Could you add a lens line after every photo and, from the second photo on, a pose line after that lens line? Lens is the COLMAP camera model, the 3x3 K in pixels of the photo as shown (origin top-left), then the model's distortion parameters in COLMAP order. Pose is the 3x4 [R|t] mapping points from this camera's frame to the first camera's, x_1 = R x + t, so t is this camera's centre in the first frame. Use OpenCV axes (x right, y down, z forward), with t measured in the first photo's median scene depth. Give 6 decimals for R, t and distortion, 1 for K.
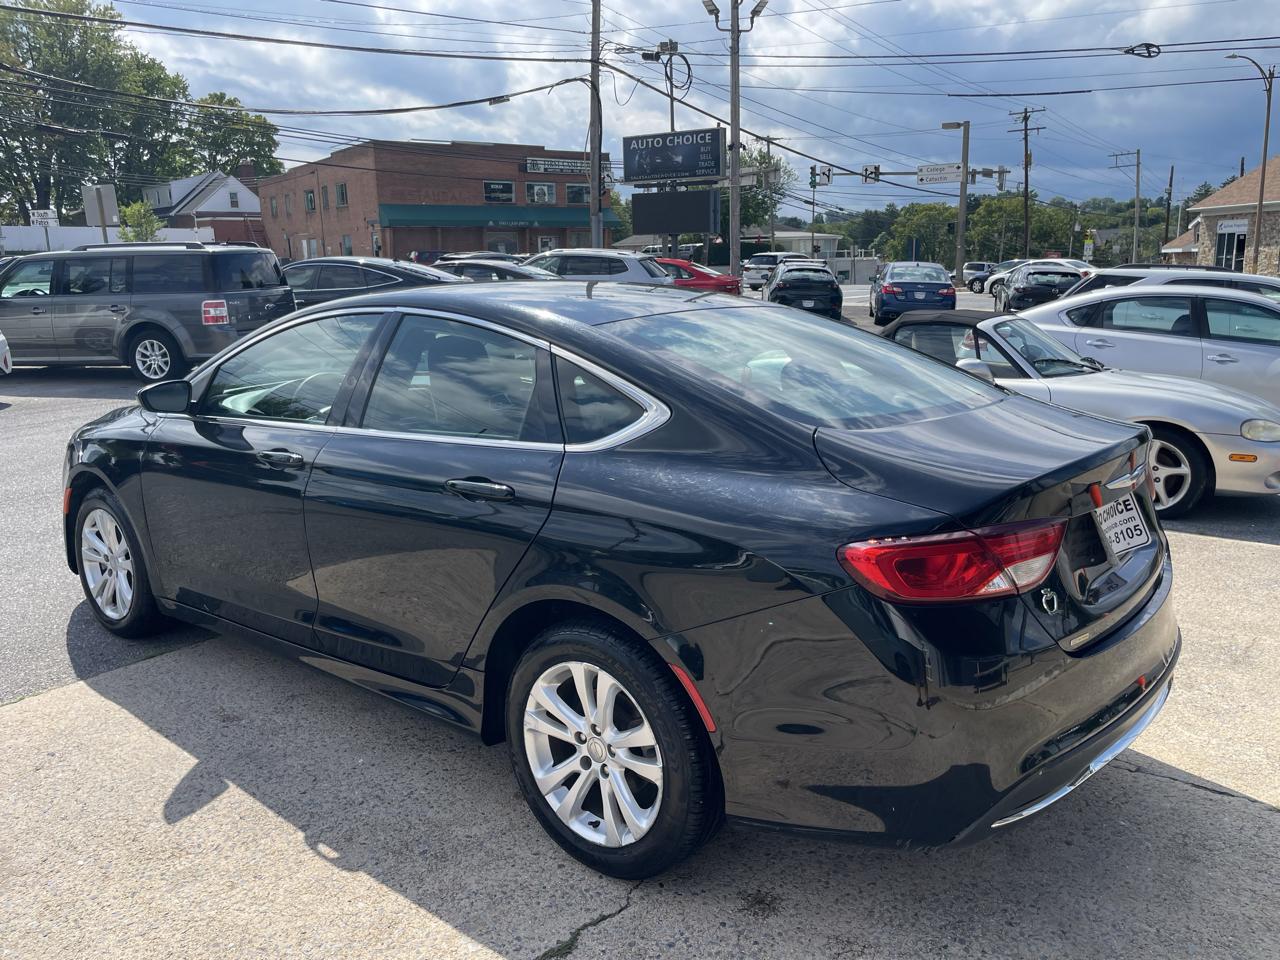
lens RADIAL K [[970.5, 0, 652.8], [0, 970.5, 464.1], [0, 0, 1]] dist [0.086483, -0.117408]
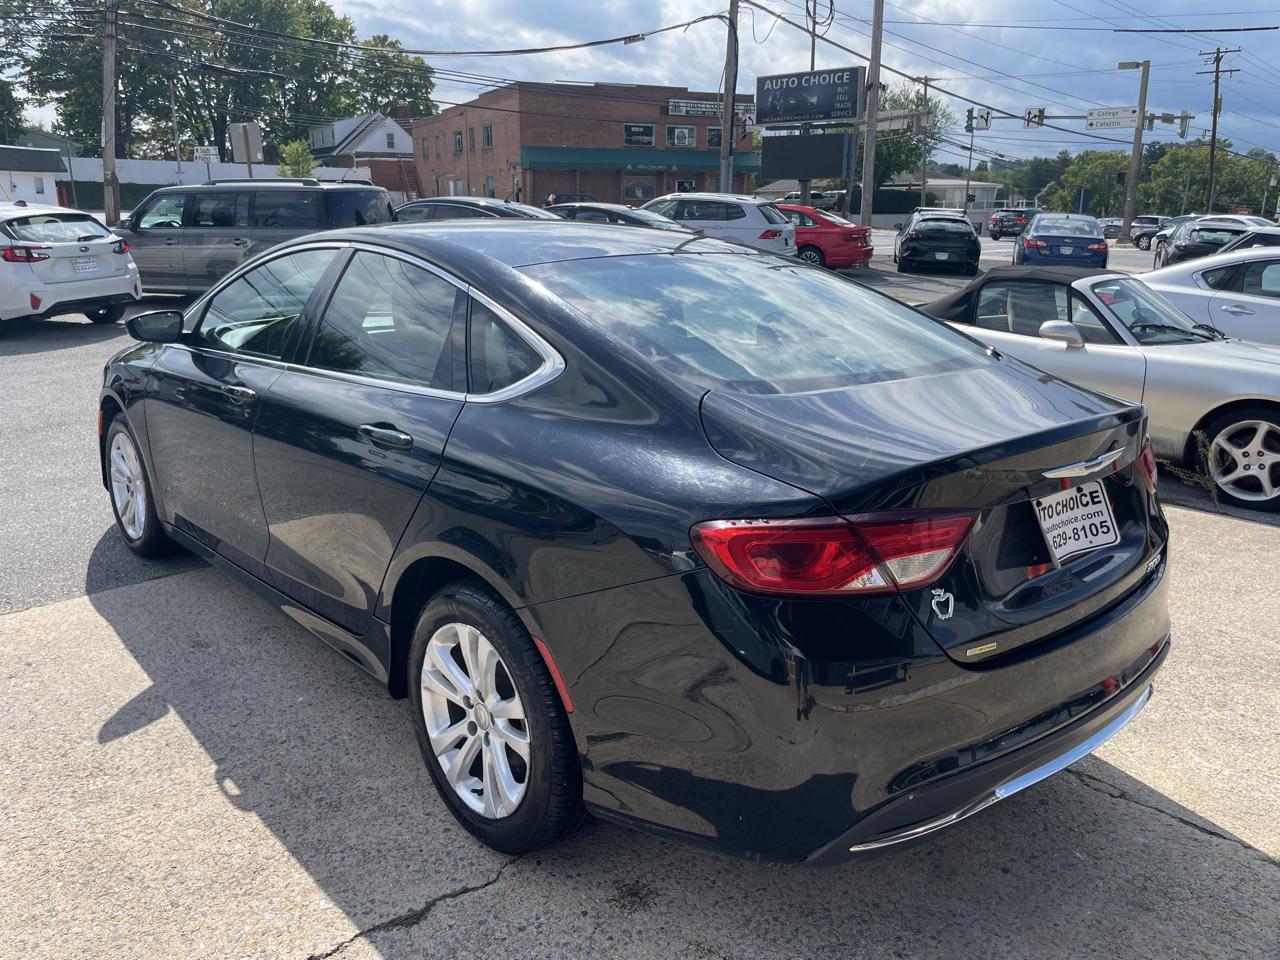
lens RADIAL K [[970.5, 0, 635.1], [0, 970.5, 463.8], [0, 0, 1]] dist [0.086483, -0.117408]
pose [[0.986570, 0.061416, -0.151355, 0.081357], [-0.053521, 0.997012, 0.055699, -0.005214], [0.154323, -0.046850, 0.986909, 0.035044]]
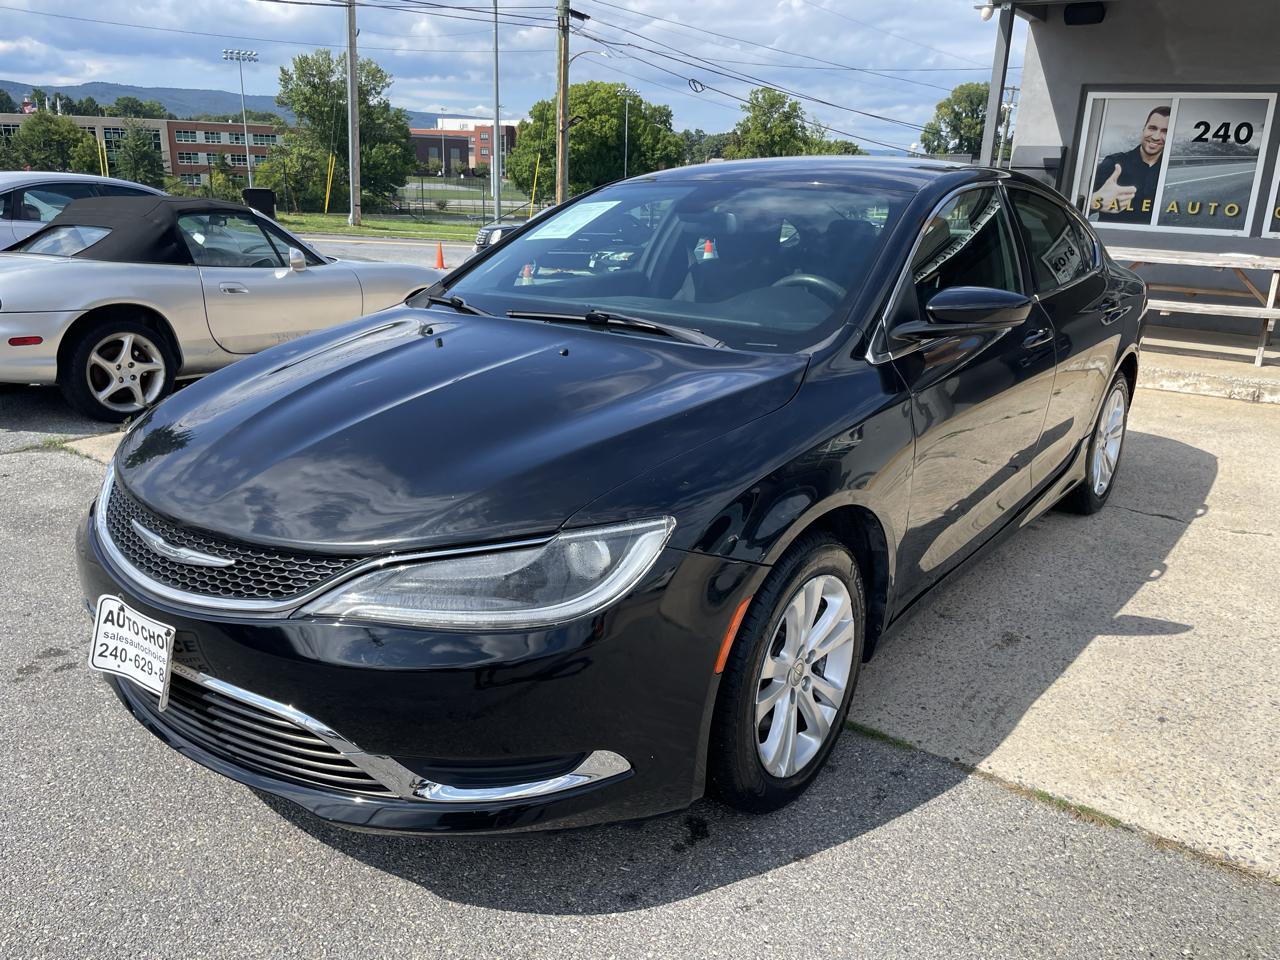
lens RADIAL K [[970.5, 0, 648.7], [0, 970.5, 481.3], [0, 0, 1]] dist [0.086483, -0.117408]
pose [[-0.024830, -0.287031, 0.957599, -0.643117], [0.171988, 0.942386, 0.286930, -0.104818], [-0.984786, 0.171820, 0.025967, 0.653284]]
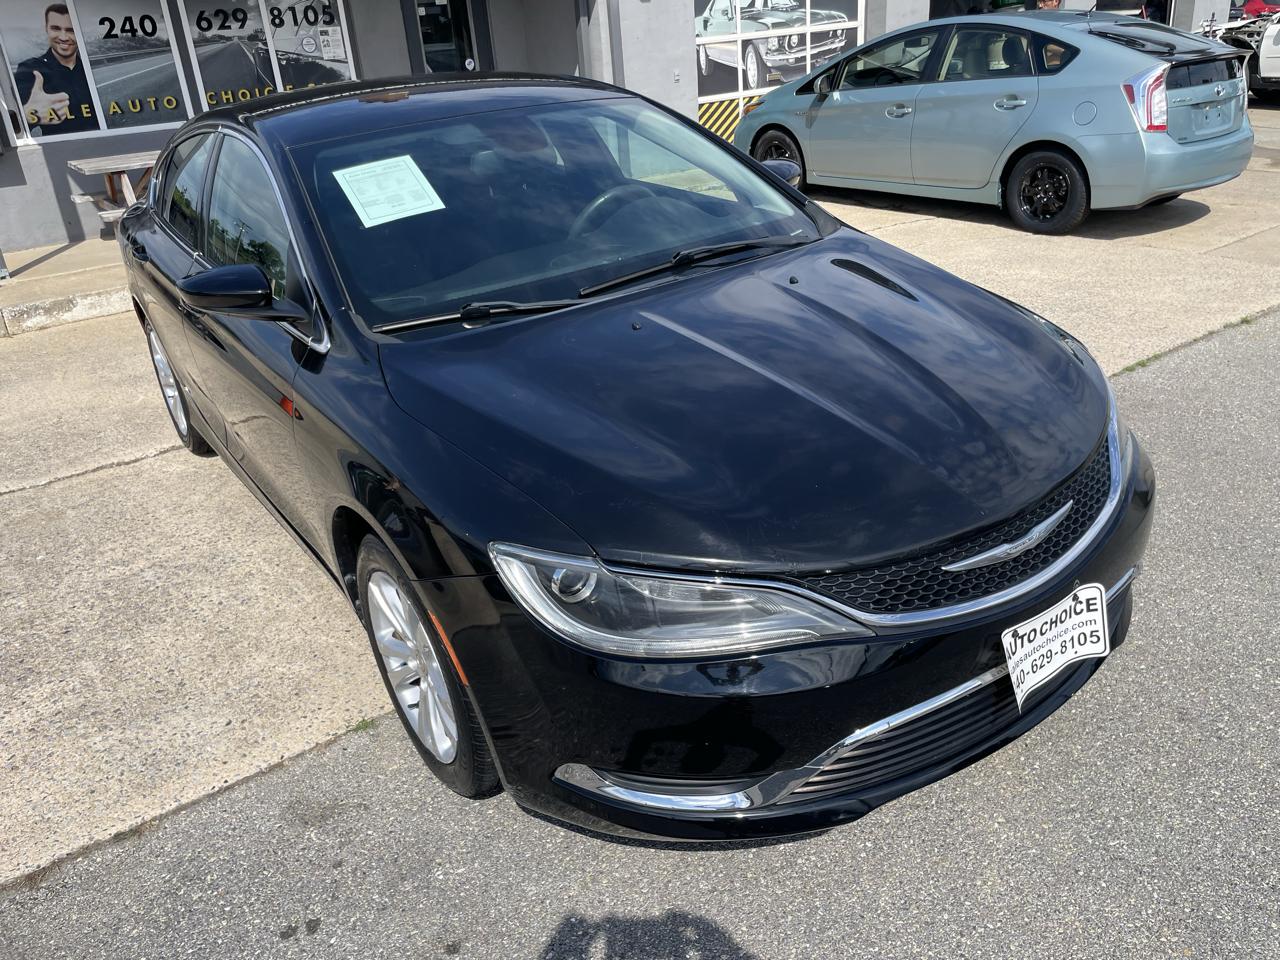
lens RADIAL K [[970.5, 0, 653.4], [0, 970.5, 475.2], [0, 0, 1]] dist [0.086483, -0.117408]
pose [[-0.957369, -0.040717, 0.285983, -0.350924], [0.139273, 0.802288, 0.580462, -0.216155], [-0.253076, 0.595546, -0.762415, 1.024132]]
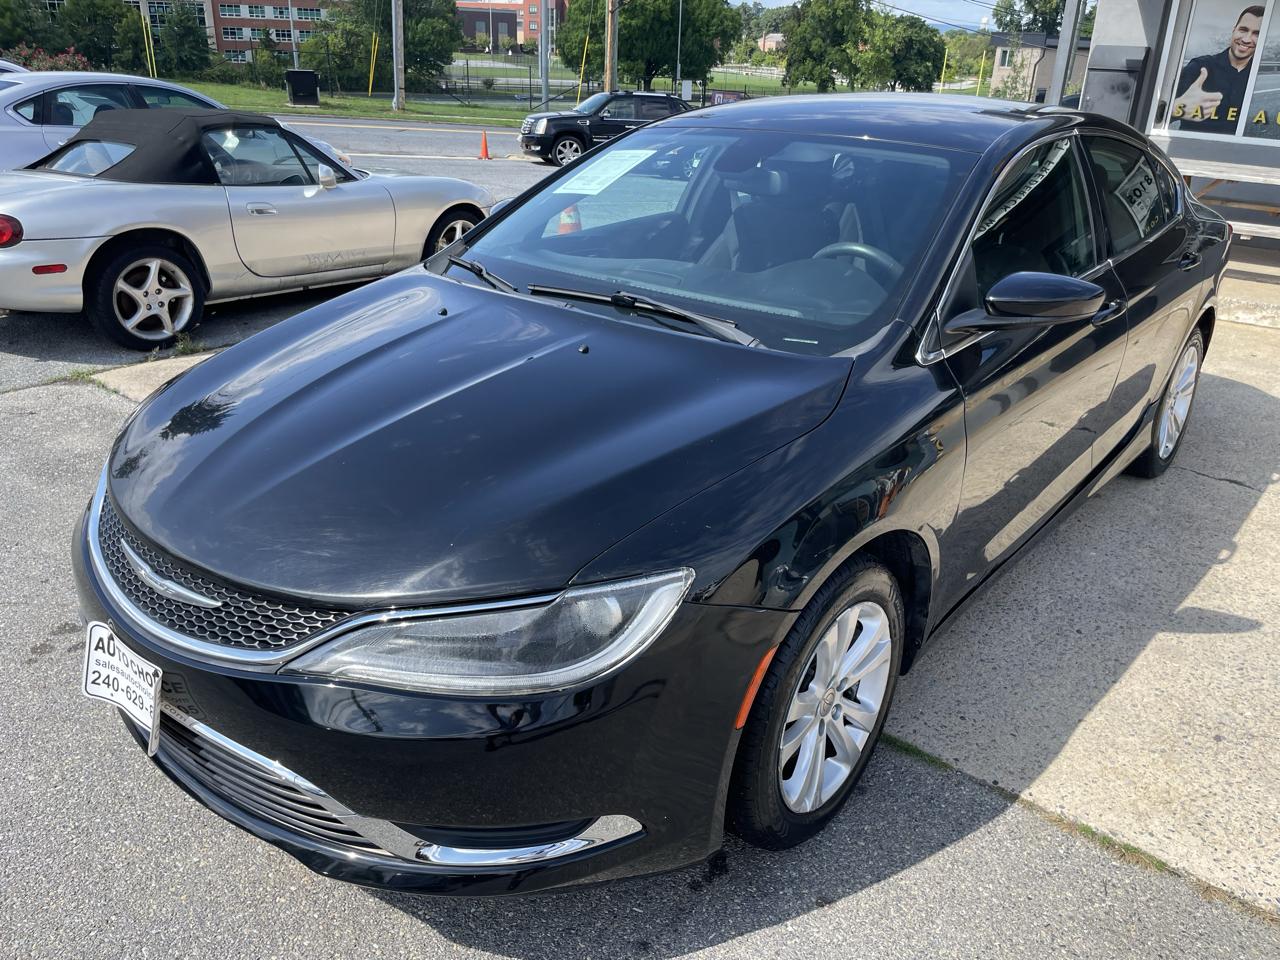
lens RADIAL K [[972.8, 0, 655.7], [0, 972.8, 465.9], [0, 0, 1]] dist [0.084447, -0.115177]
pose [[0.019706, -0.377200, 0.925922, -0.606403], [0.167694, 0.914229, 0.368867, -0.133202], [-0.985642, 0.148003, 0.081270, 0.640487]]
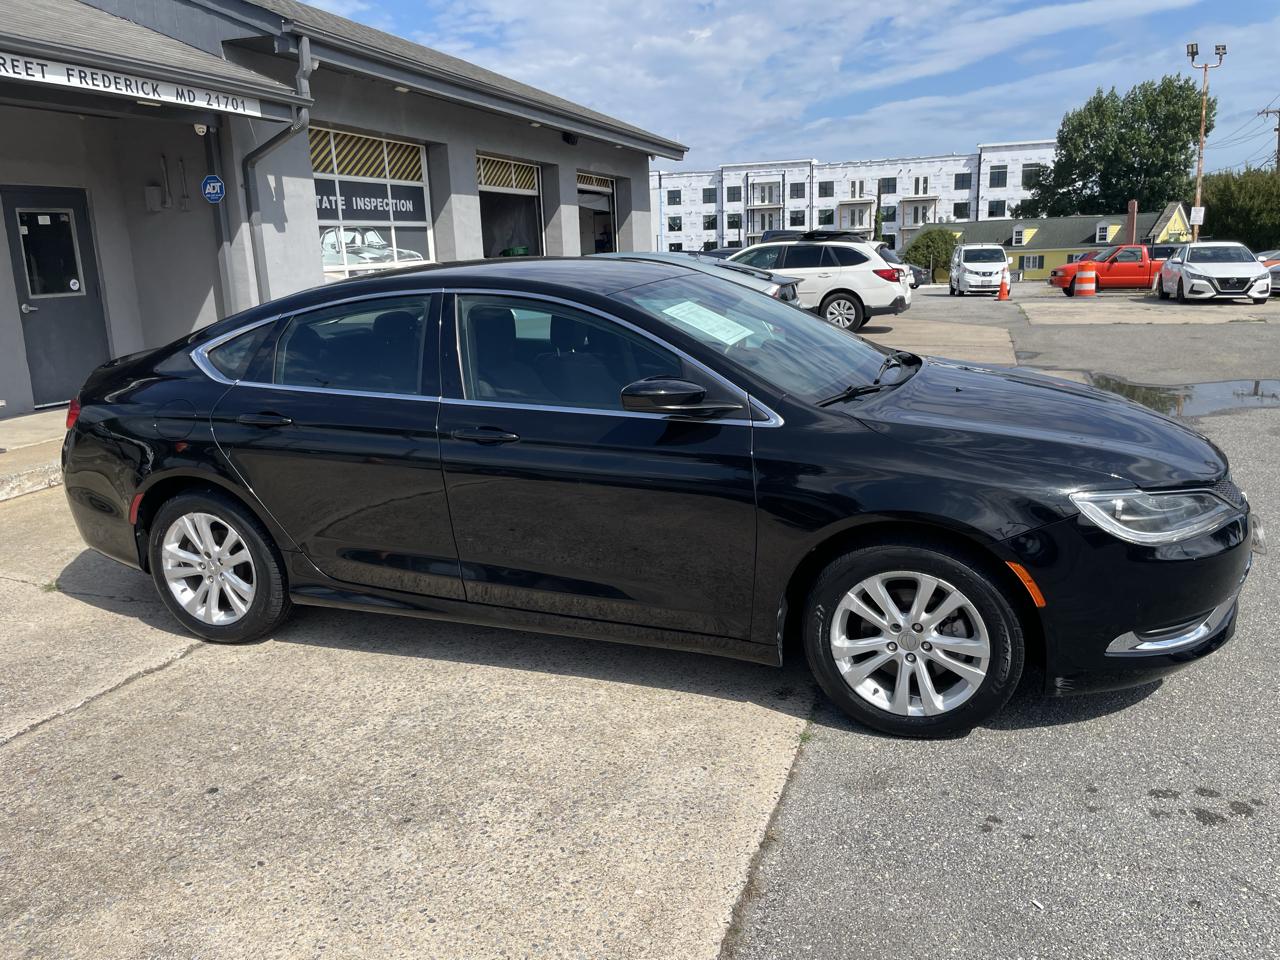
lens RADIAL K [[972.8, 0, 653.2], [0, 972.8, 460.6], [0, 0, 1]] dist [0.084447, -0.115177]
pose [[-0.948297, 0.117006, -0.295029, 0.057233], [-0.012572, 0.914988, 0.403286, -0.233775], [0.317135, 0.386144, -0.866209, 1.145554]]
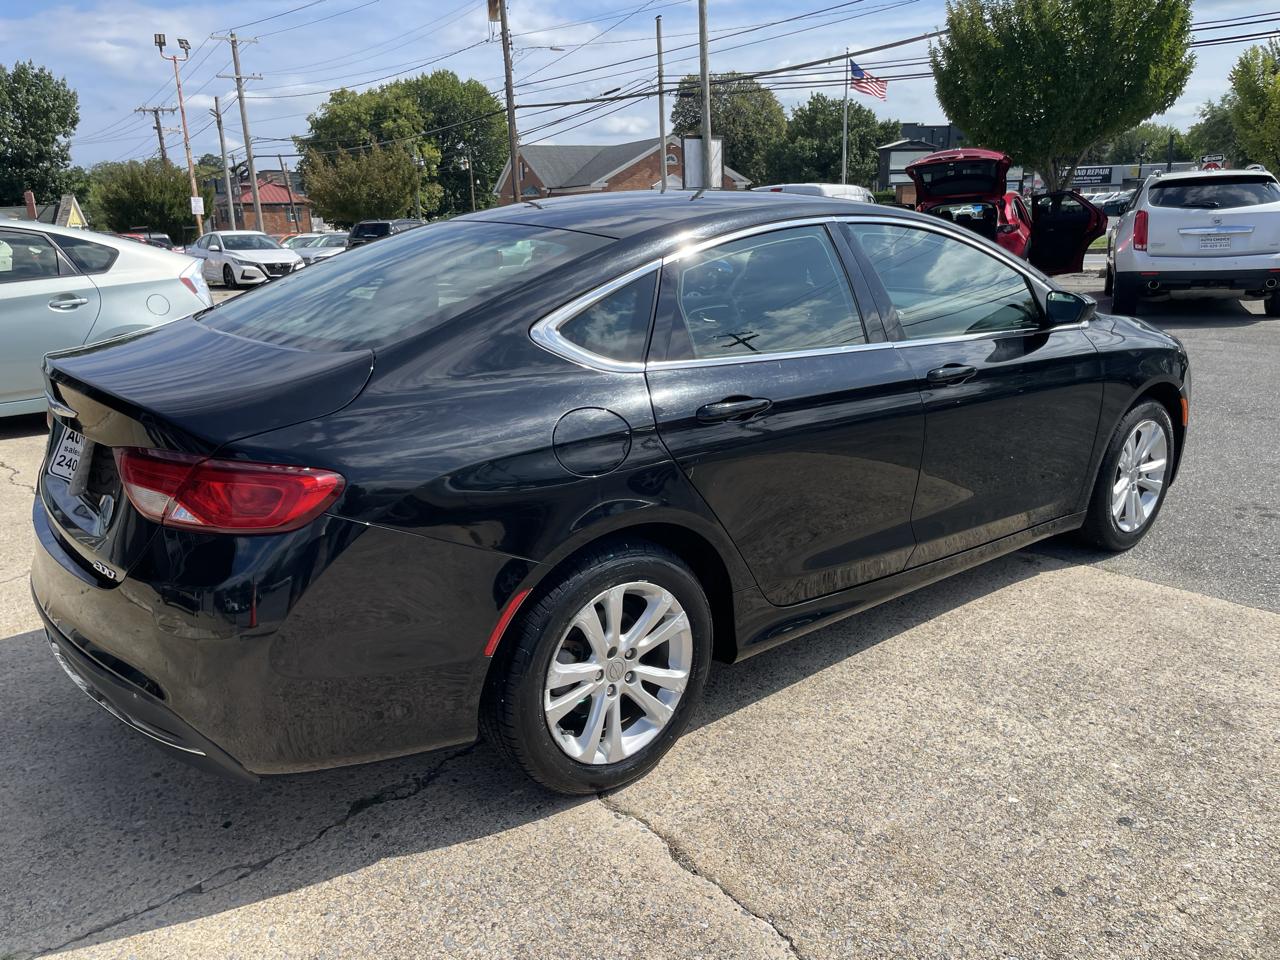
lens RADIAL K [[970.5, 0, 633.1], [0, 970.5, 468.5], [0, 0, 1]] dist [0.086483, -0.117408]
pose [[-0.212593, 0.272346, -0.938420, 0.465952], [-0.172343, 0.934867, 0.310358, -0.118115], [0.961822, 0.227710, -0.151809, 0.614783]]
